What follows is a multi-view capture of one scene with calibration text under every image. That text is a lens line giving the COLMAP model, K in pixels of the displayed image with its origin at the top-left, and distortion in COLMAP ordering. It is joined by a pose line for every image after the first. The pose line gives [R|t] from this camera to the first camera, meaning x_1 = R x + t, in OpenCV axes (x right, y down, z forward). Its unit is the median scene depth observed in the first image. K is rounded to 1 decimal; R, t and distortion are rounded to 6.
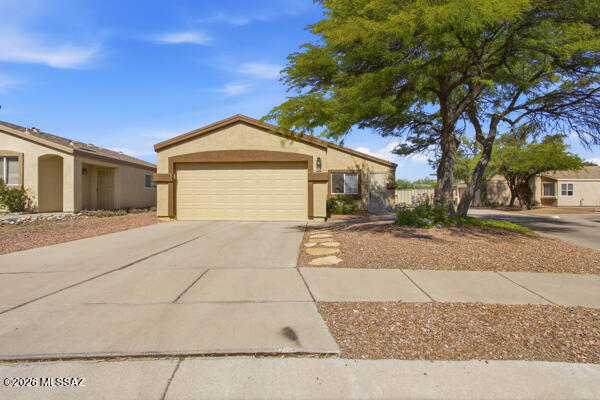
lens RADIAL K [[284.5, 0, 300.0], [0, 284.5, 200.0], [0, 0, 1]] dist [-0.020669, -0.000004]
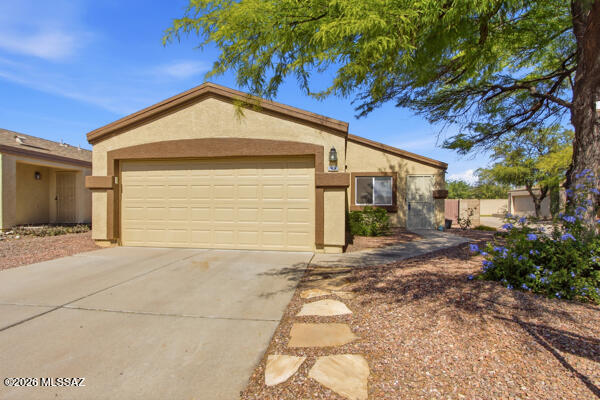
lens RADIAL K [[292.6, 0, 301.3], [0, 292.6, 217.3], [0, 0, 1]] dist [-0.014299, 0.000183]
pose [[0.996650, 0.007612, -0.081436, 0.041782], [-0.004844, 0.999406, 0.034128, -0.019040], [0.081647, -0.033619, 0.996094, 0.304178]]
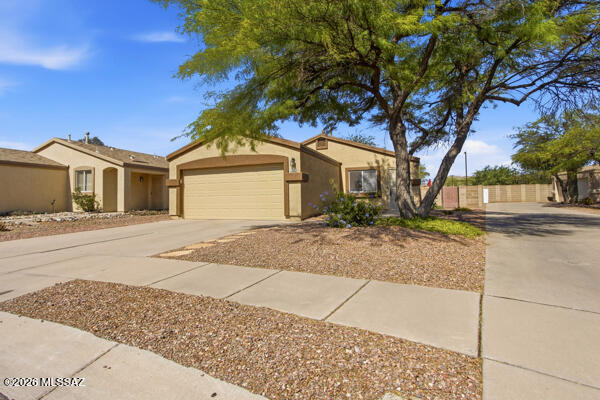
lens RADIAL K [[284.5, 0, 300.0], [0, 284.5, 200.0], [0, 0, 1]] dist [-0.020669, -0.000004]
pose [[0.954477, -0.015758, -0.297869, 0.326541], [0.018105, 0.999823, 0.005121, -0.002817], [0.297736, -0.010281, 0.954593, 0.021948]]
